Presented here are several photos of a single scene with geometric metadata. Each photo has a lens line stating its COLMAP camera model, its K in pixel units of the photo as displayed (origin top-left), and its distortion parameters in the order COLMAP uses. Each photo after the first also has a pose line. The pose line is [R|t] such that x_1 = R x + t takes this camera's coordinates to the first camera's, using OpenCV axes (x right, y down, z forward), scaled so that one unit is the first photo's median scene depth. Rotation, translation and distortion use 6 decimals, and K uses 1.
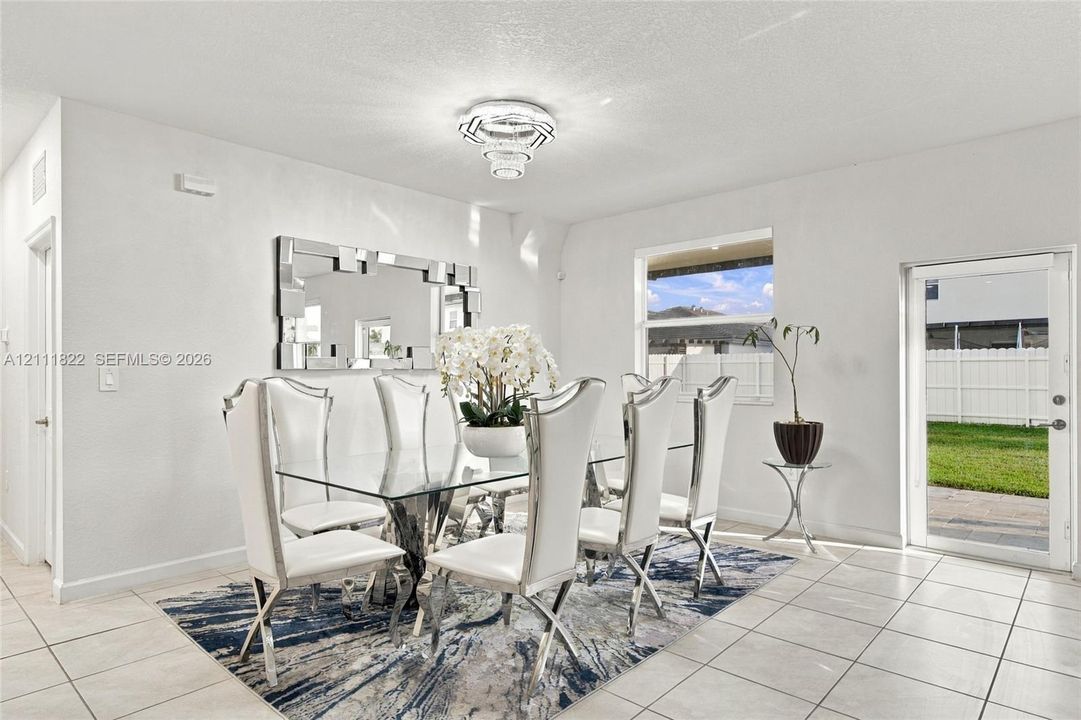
lens RADIAL K [[617.8, 0, 546.9], [0, 617.8, 370.4], [0, 0, 1]] dist [0.009384, 0.002781]
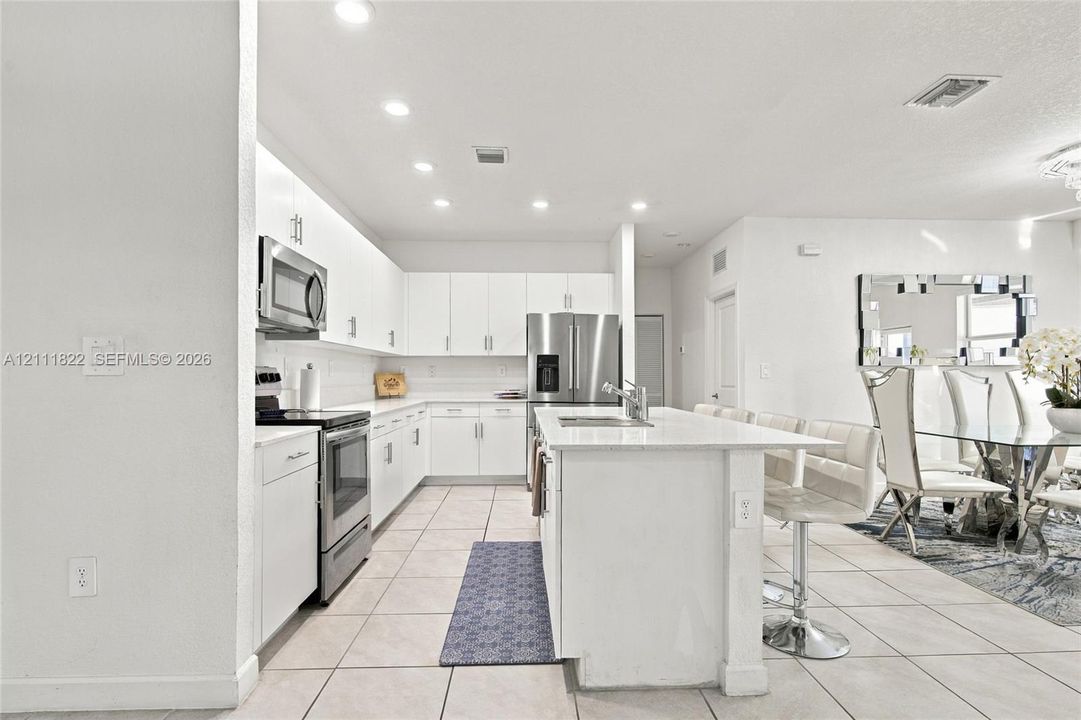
lens RADIAL K [[516.9, 0, 542.0], [0, 516.9, 370.1], [0, 0, 1]] dist [-0.006195, 0.001354]
pose [[0.700278, -0.004946, -0.713853, -0.095669], [-0.003106, 0.999945, -0.009976, 0.024738], [0.713864, 0.009203, 0.700224, -0.405141]]
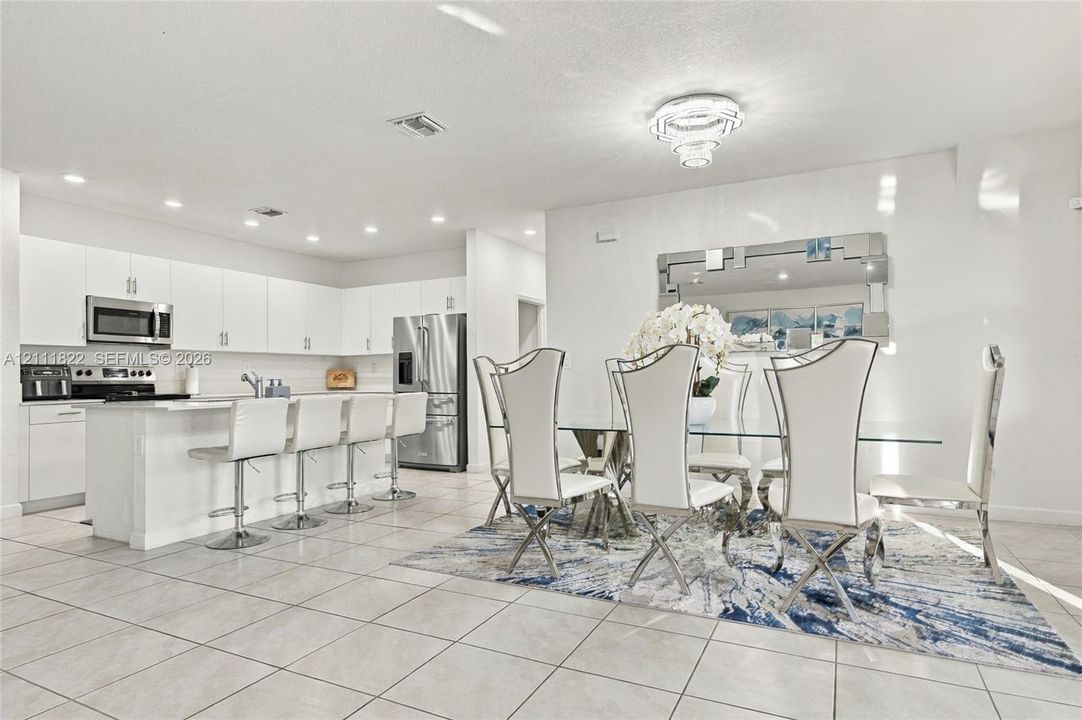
lens RADIAL K [[596.9, 0, 551.5], [0, 596.9, 363.8], [0, 0, 1]] dist [-0.006623, -0.000471]
pose [[0.286766, -0.013274, -0.957909, 0.794856], [0.009068, 0.999897, -0.011141, 0.030987], [0.957958, -0.005491, 0.286856, 0.410811]]
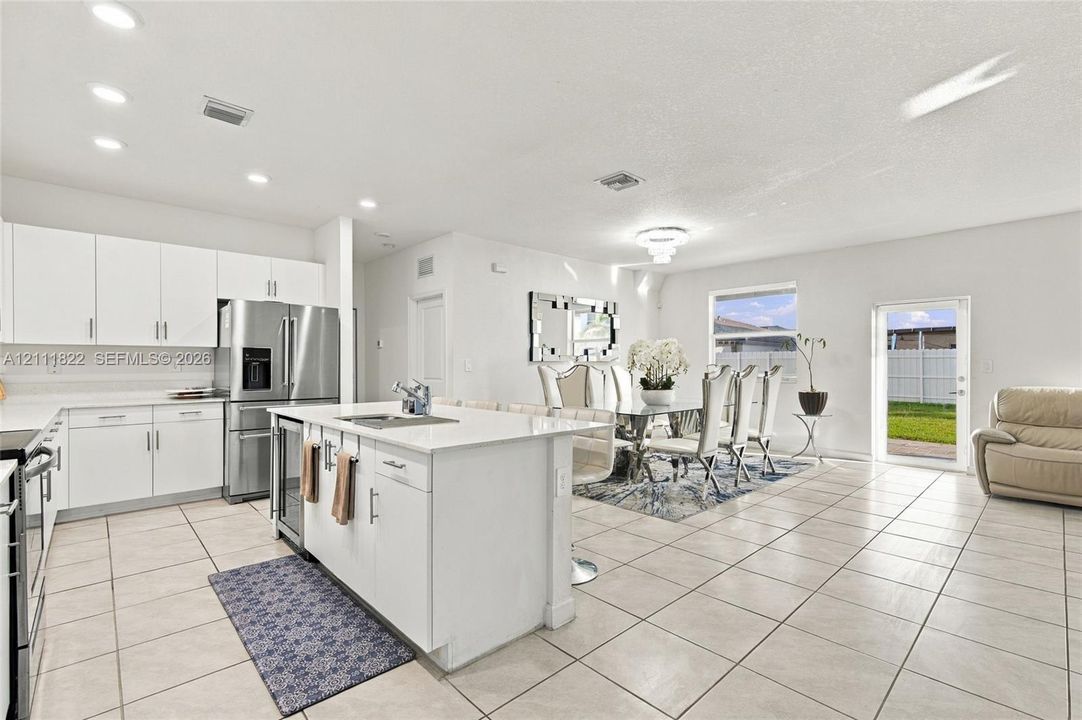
lens RADIAL K [[486.4, 0, 547.7], [0, 486.4, 363.0], [0, 0, 1]] dist [-0.002381, -0.000922]
pose [[0.996798, 0.003762, -0.079876, -0.273891], [-0.003968, 0.999989, -0.002419, 0.008021], [0.079866, 0.002728, 0.996802, -0.516158]]
